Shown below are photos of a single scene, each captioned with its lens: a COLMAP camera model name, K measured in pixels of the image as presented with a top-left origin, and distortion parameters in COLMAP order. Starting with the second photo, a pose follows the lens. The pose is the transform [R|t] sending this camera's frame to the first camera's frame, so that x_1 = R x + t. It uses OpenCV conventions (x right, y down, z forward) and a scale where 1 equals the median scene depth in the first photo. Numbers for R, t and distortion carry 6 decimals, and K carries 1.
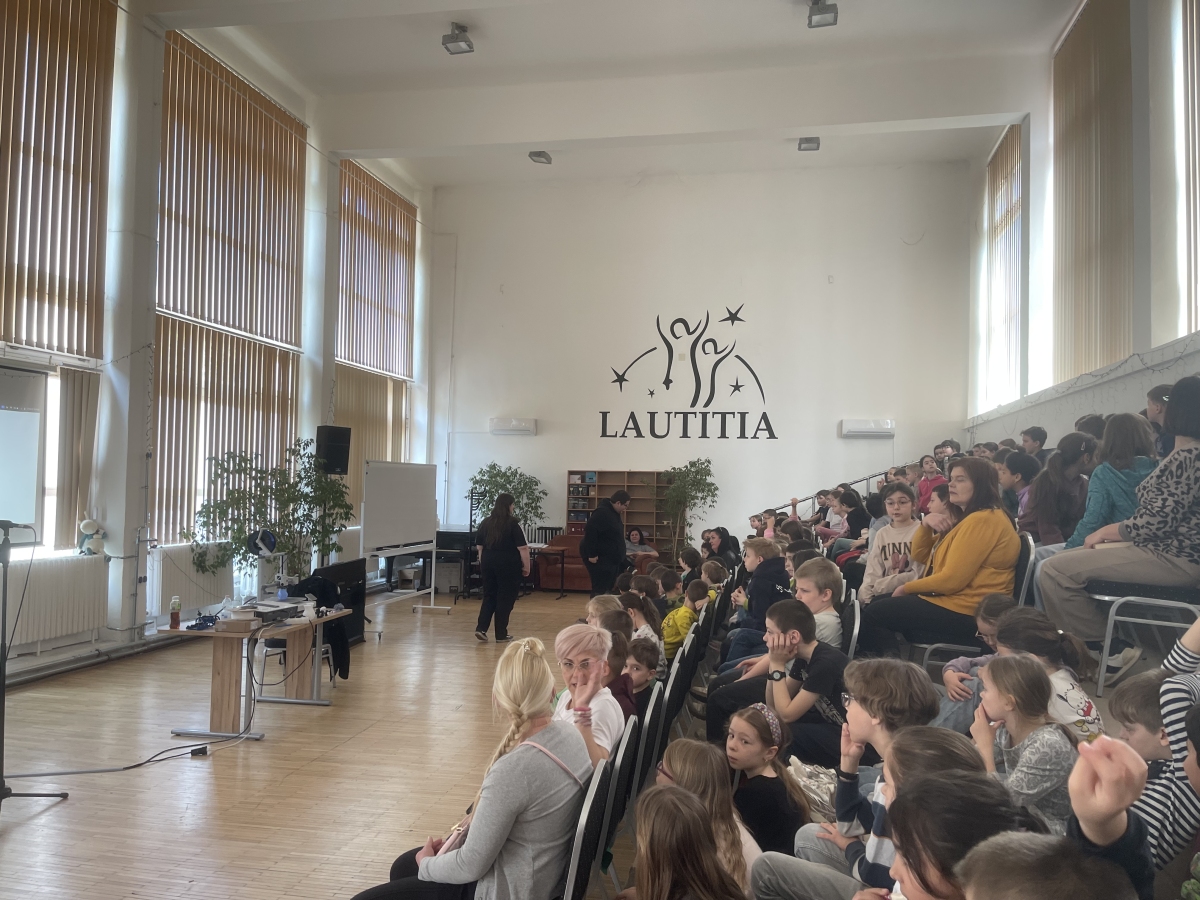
lens RADIAL K [[895.9, 0, 599.4], [0, 895.9, 461.0], [0, 0, 1]] dist [0.075315, -0.102386]
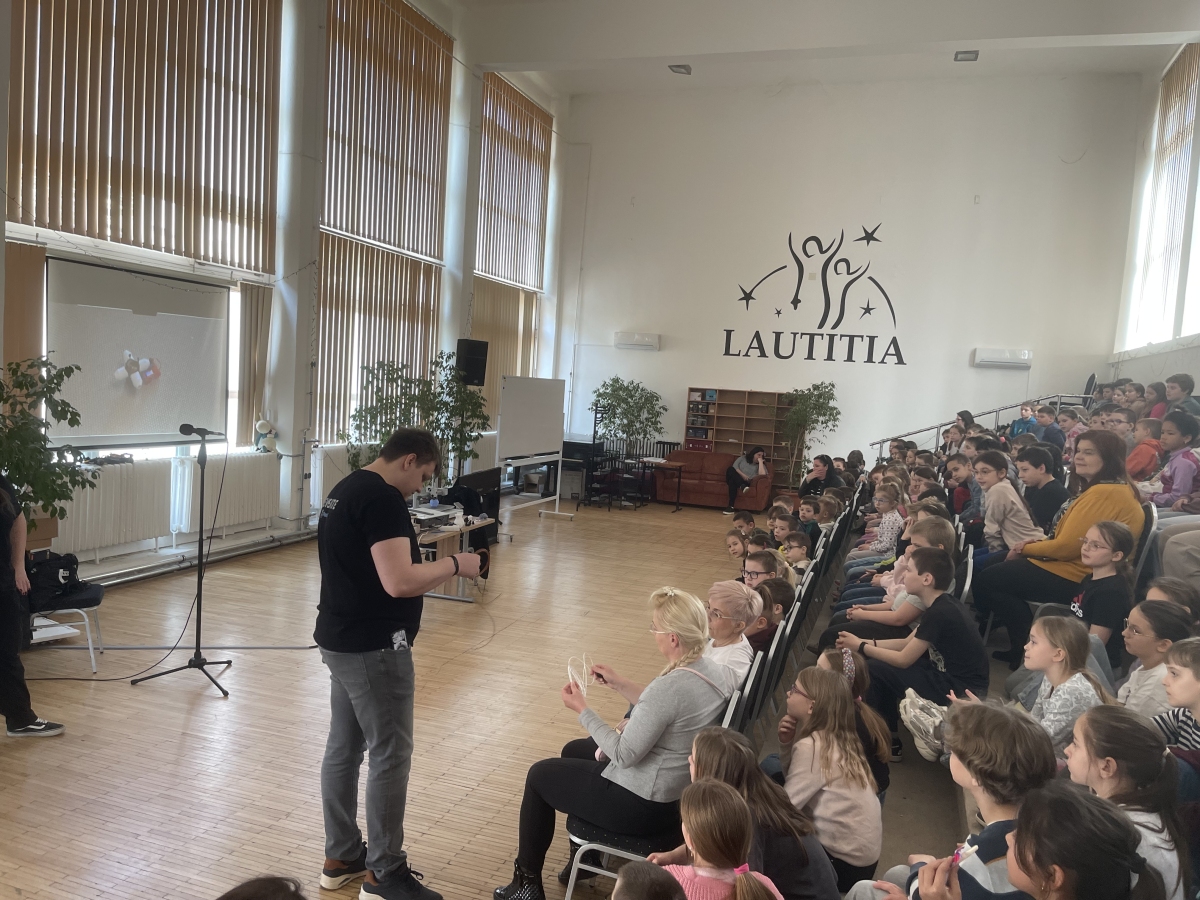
lens RADIAL K [[895.9, 0, 596.1], [0, 895.9, 461.1], [0, 0, 1]] dist [0.075315, -0.102386]
pose [[0.990606, 0.057230, -0.124192, -0.011368], [-0.043252, 0.992714, 0.112462, -0.021234], [0.129724, -0.106034, 0.985864, -0.036165]]
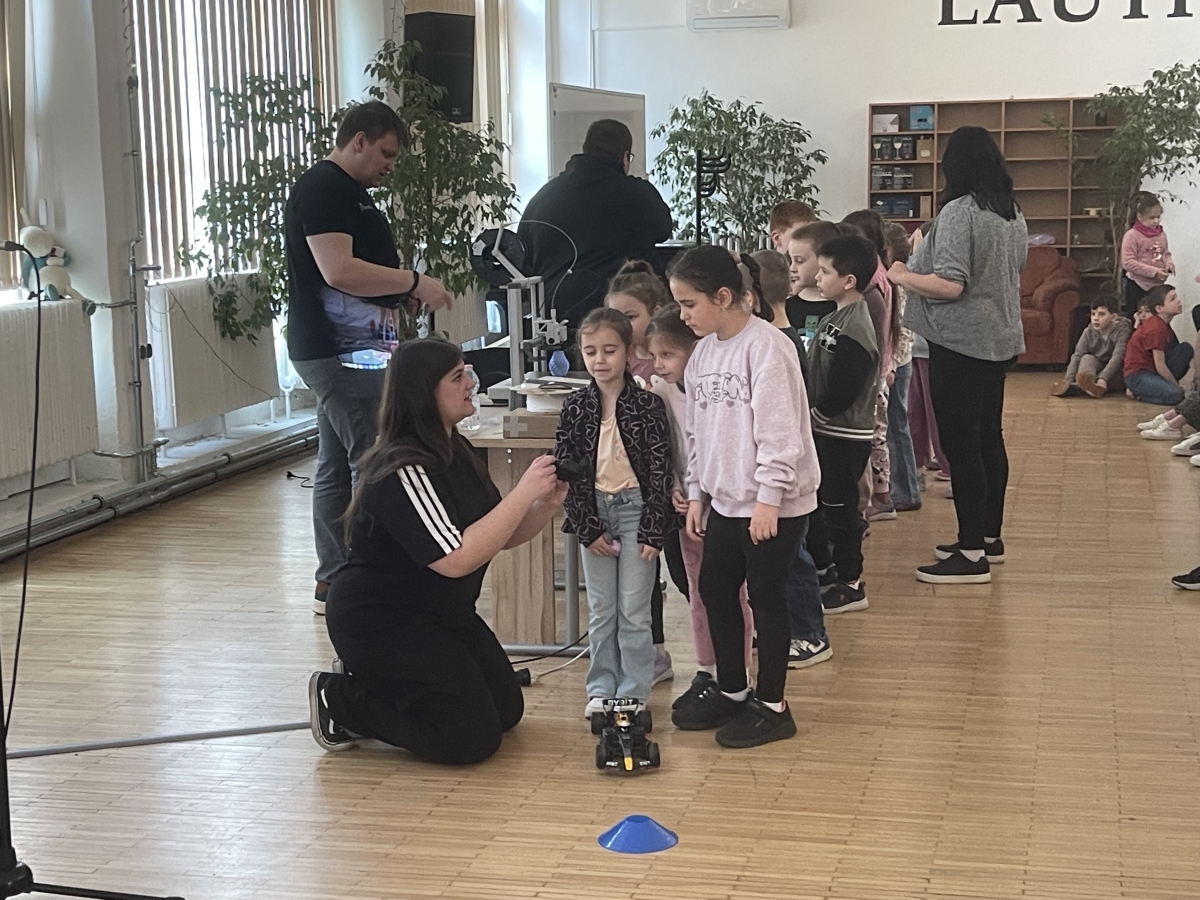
lens RADIAL K [[1918.1, 0, 621.5], [0, 1918.1, 478.5], [0, 0, 1]] dist [0.056380, 0.000000]
pose [[0.998737, -0.028997, -0.041036, -0.166825], [0.036194, 0.981648, 0.187234, 0.012837], [0.034853, -0.188483, 0.981458, 0.009766]]
